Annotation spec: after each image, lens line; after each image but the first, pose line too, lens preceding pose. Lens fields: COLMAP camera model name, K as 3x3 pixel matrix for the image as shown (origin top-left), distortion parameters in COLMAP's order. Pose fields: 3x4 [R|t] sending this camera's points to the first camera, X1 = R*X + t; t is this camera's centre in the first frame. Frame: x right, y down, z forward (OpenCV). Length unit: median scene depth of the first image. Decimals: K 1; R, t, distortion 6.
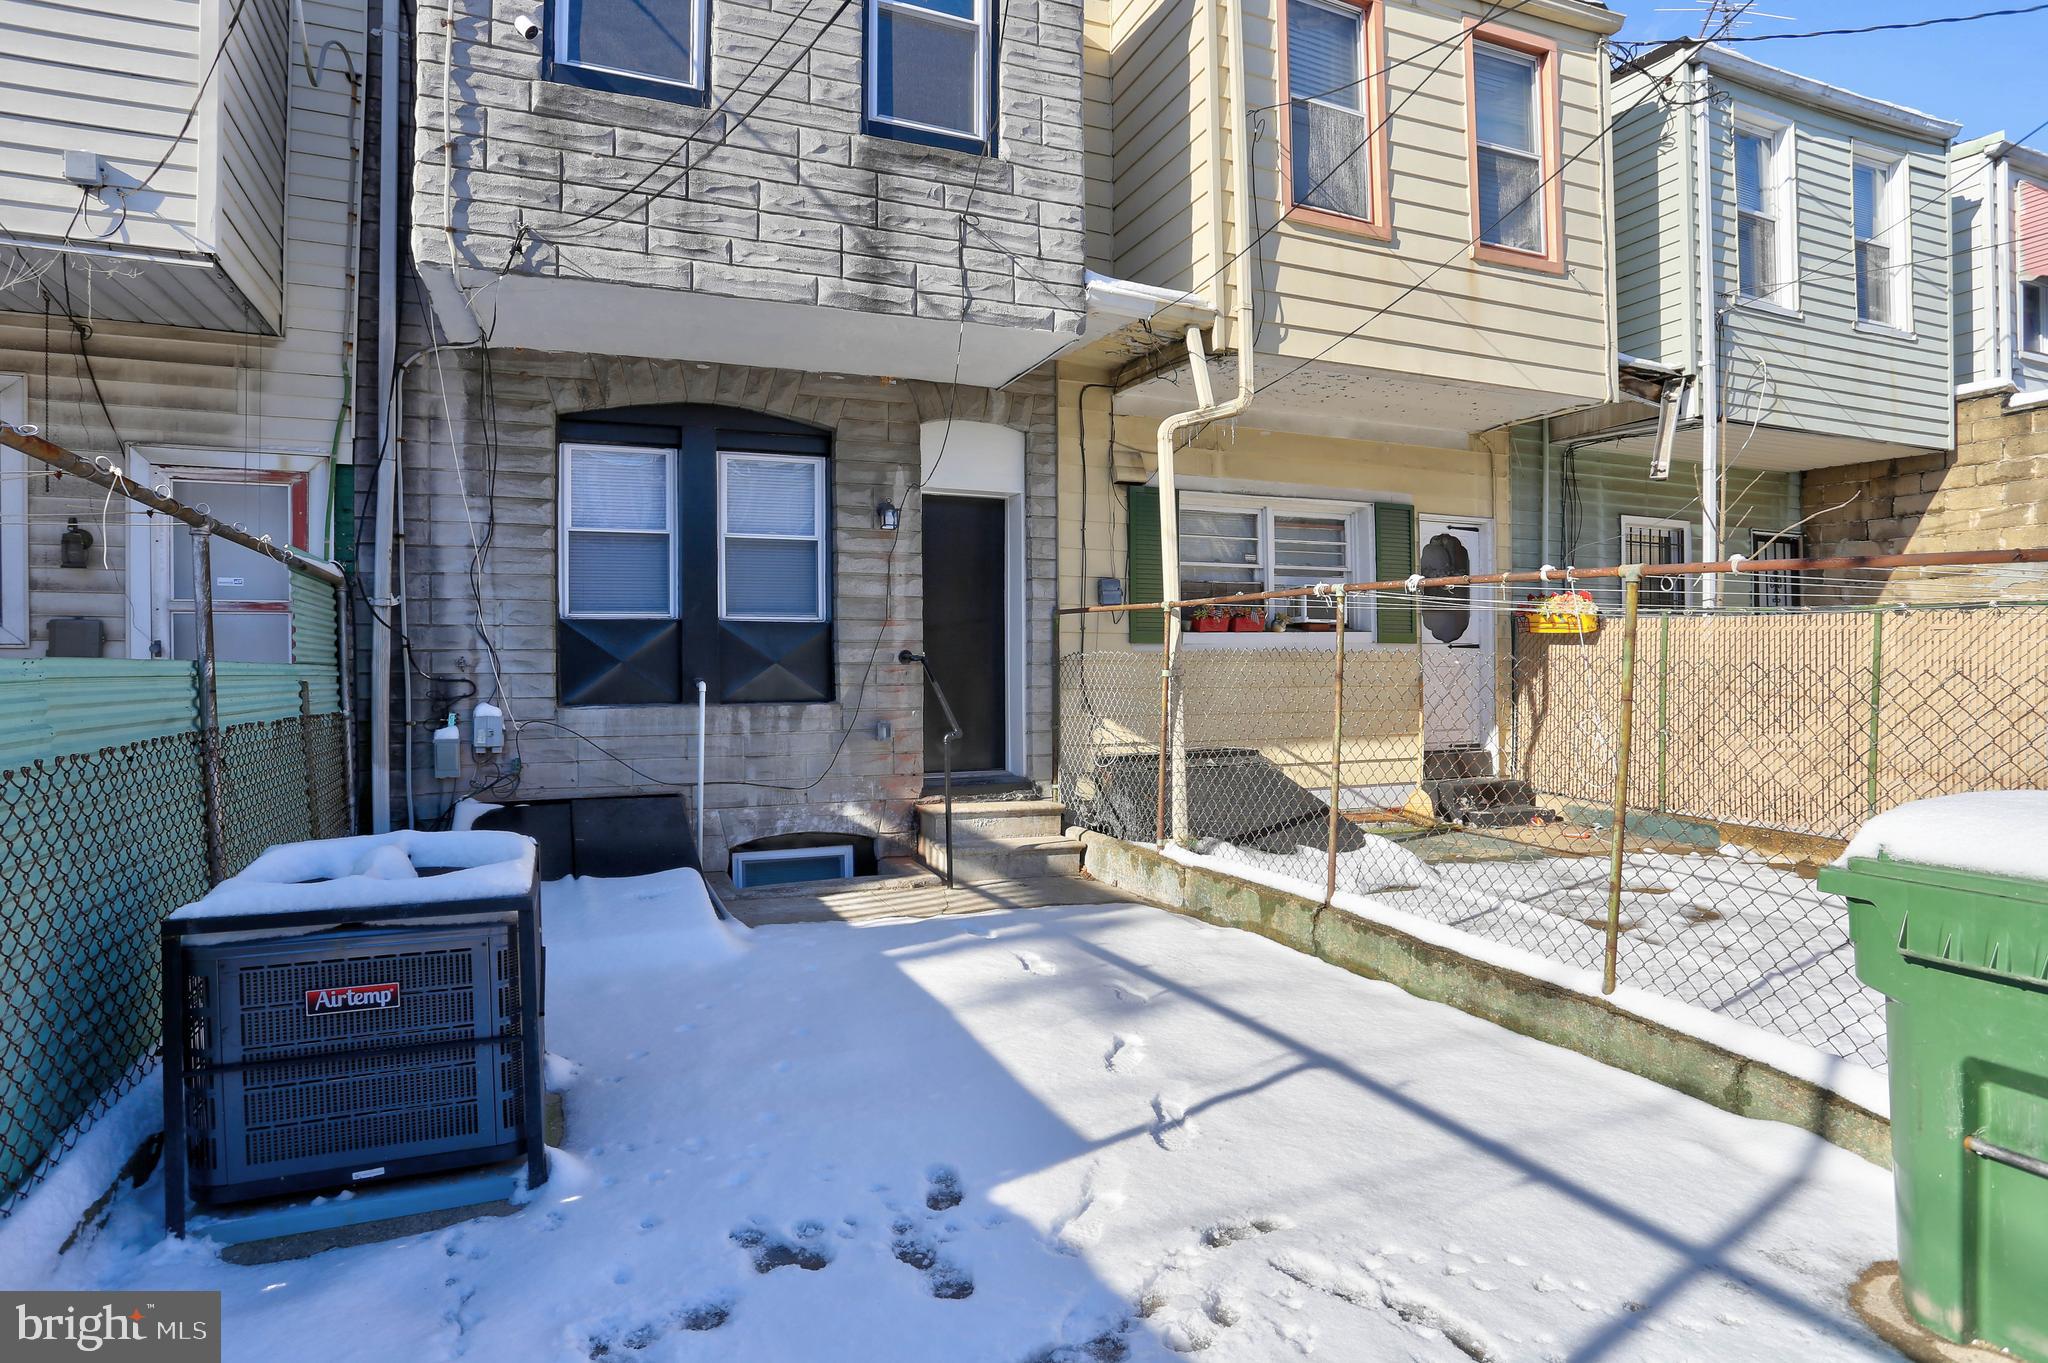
lens RADIAL K [[1071.1, 0, 1100.5], [0, 1071.1, 661.7], [0, 0, 1]] dist [-0.054674, 0.026598]
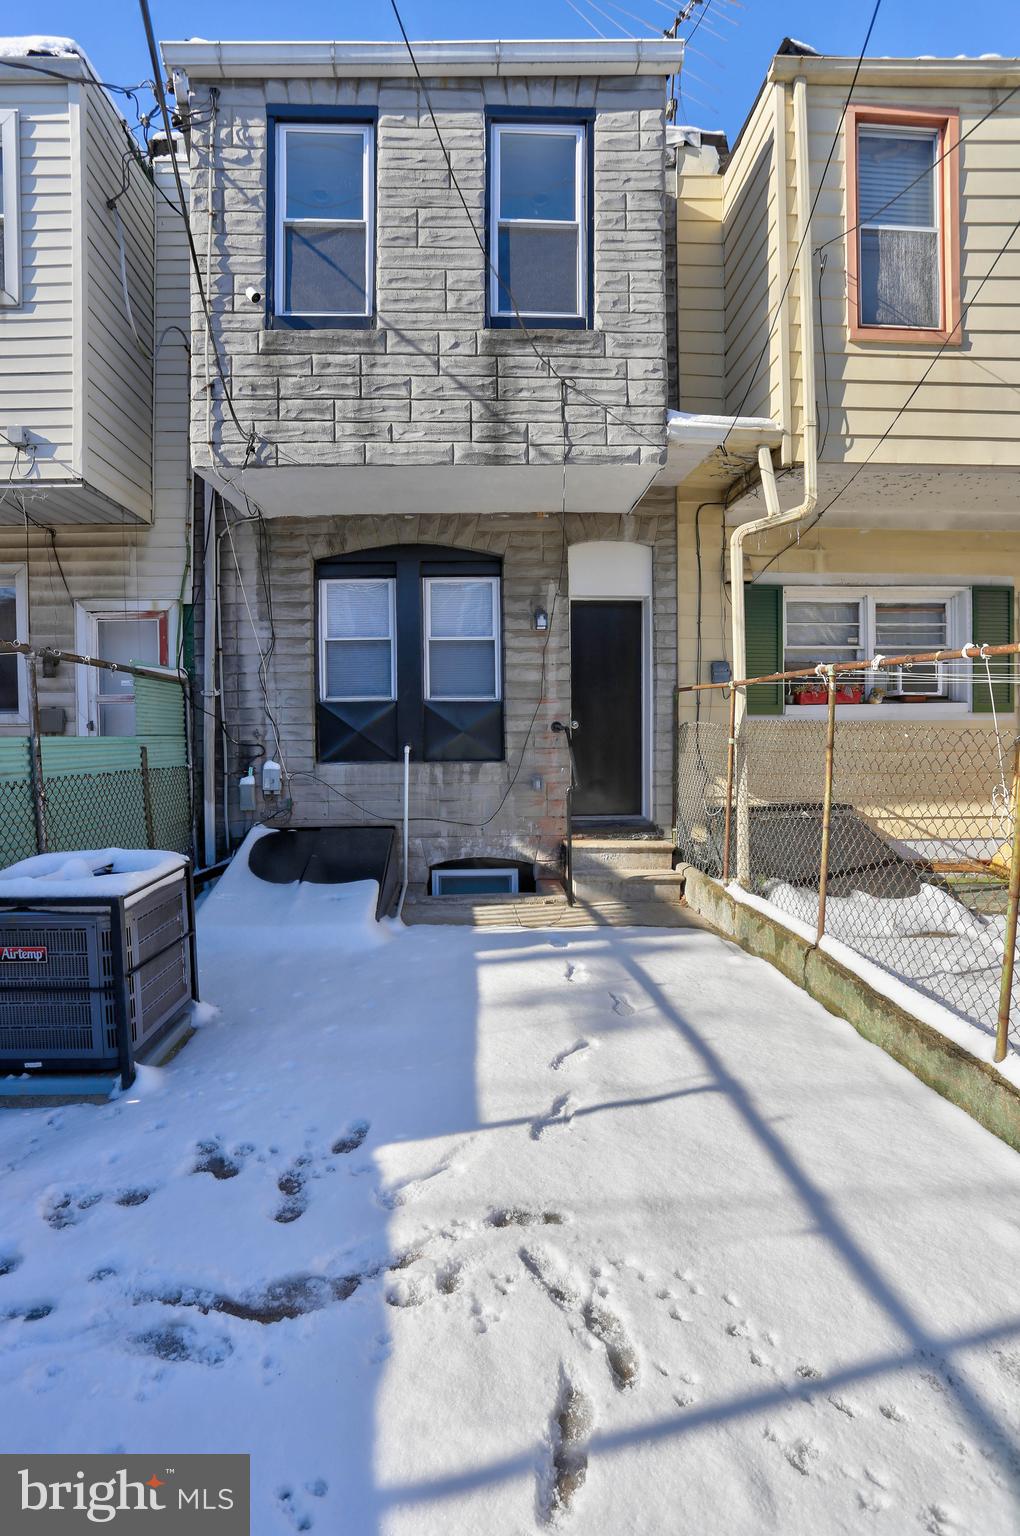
lens RADIAL K [[822.0, 0, 513.6], [0, 822.0, 757.9], [0, 0, 1]] dist [-0.074131, 0.054563]
pose [[0.934299, 0.008856, -0.356380, 0.143742], [0.005036, 0.999264, 0.038035, -0.005991], [0.356455, -0.037331, 0.933566, 0.050801]]
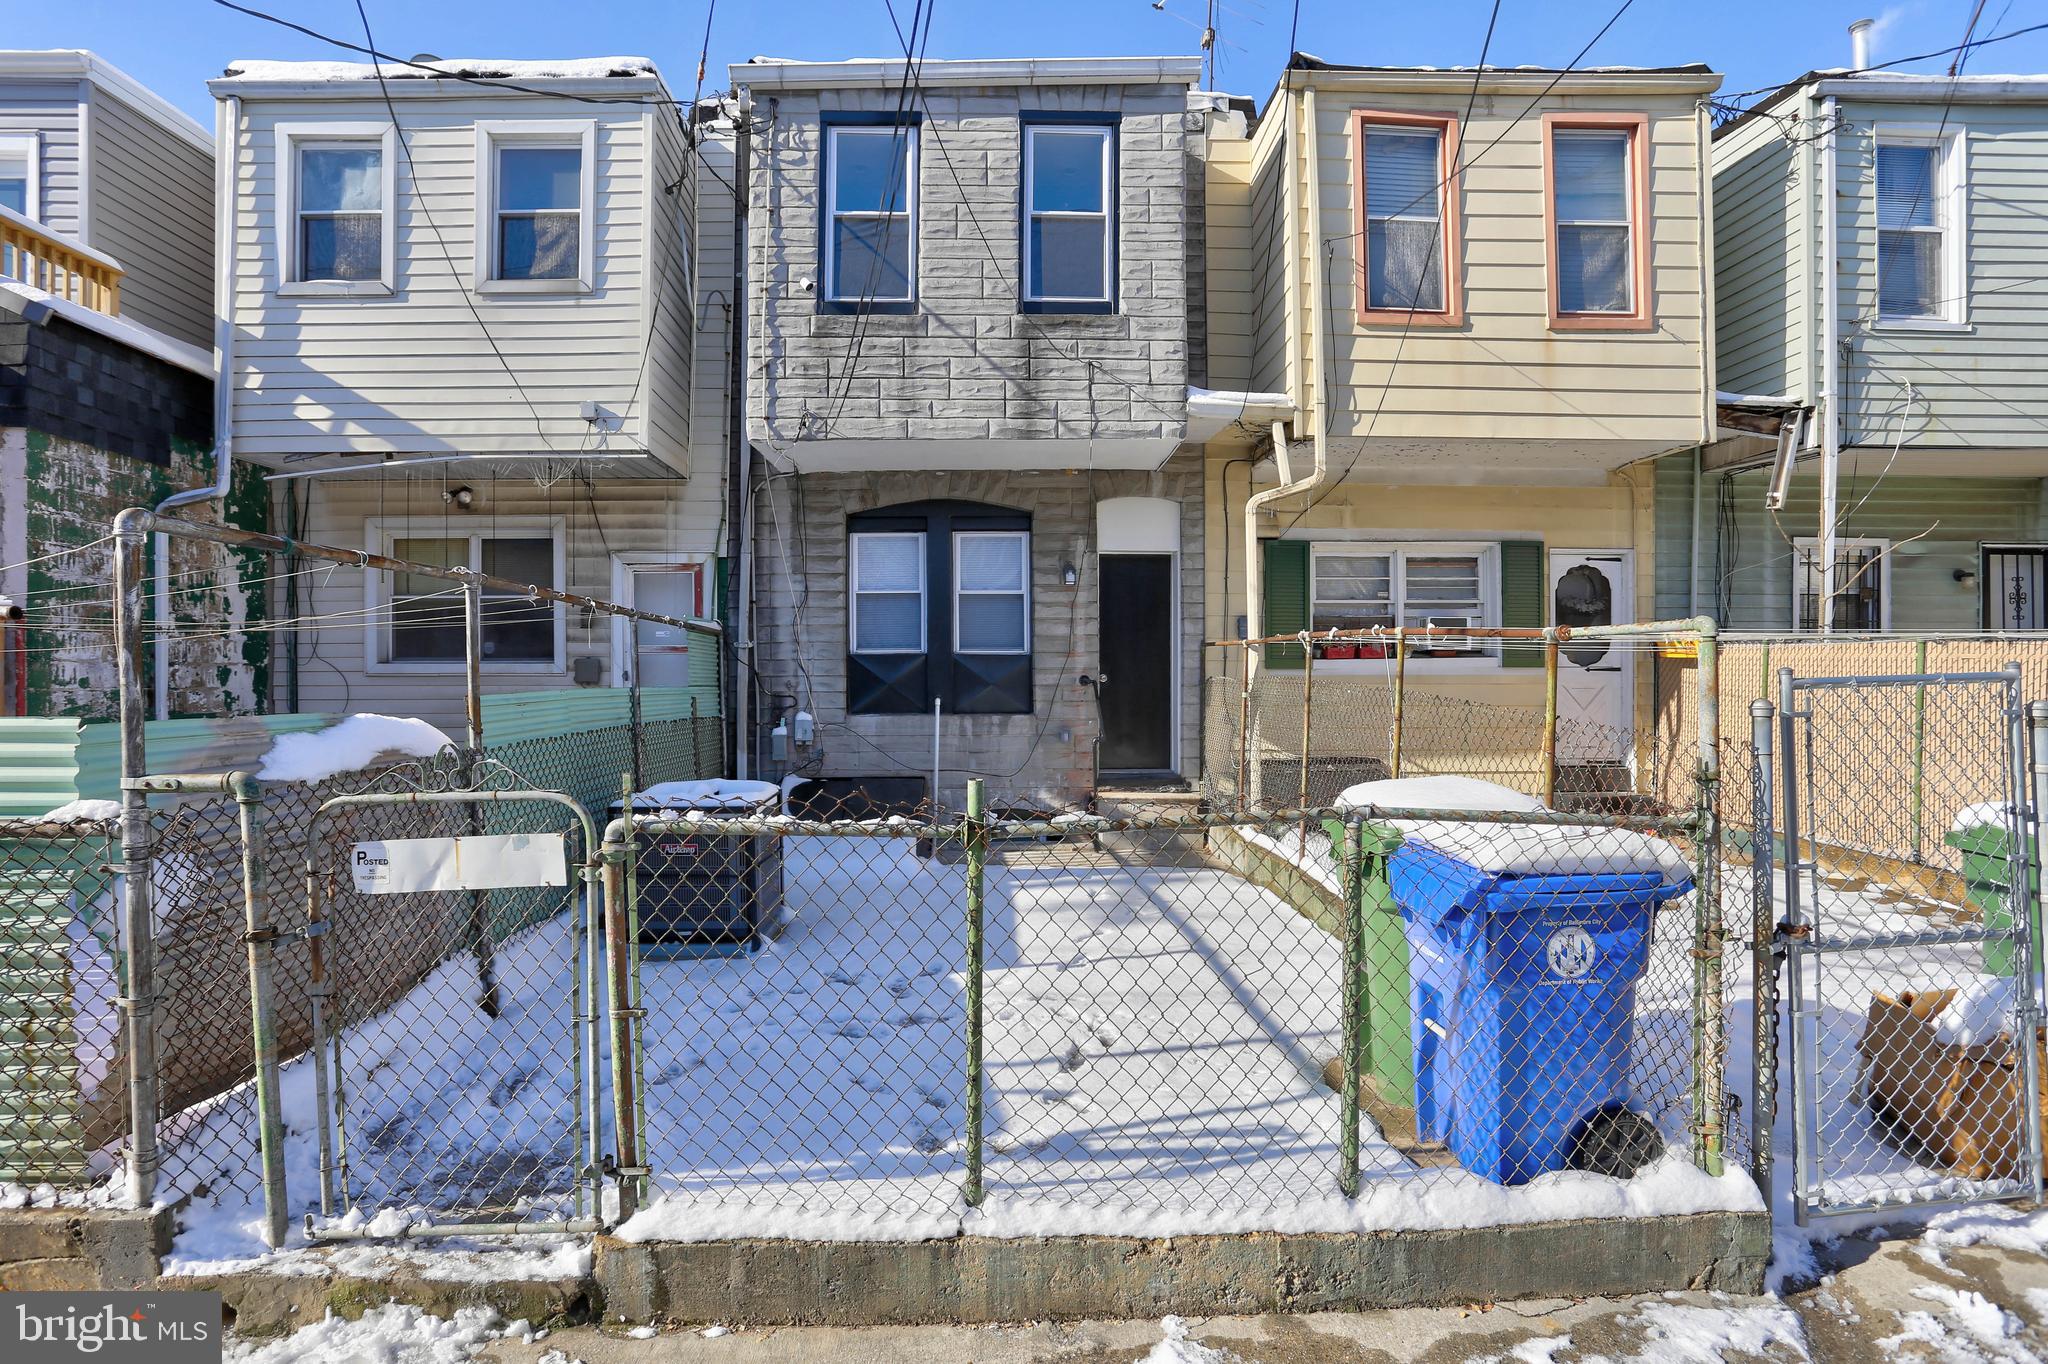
lens RADIAL K [[1022.4, 0, 1007.1], [0, 1022.4, 674.5], [0, 0, 1]] dist [-0.024978, 0.000260]
pose [[0.922785, -0.000368, -0.385316, 0.245578], [-0.000258, 0.999999, -0.001572, -0.010970], [0.385316, 0.001550, 0.922784, -0.229866]]
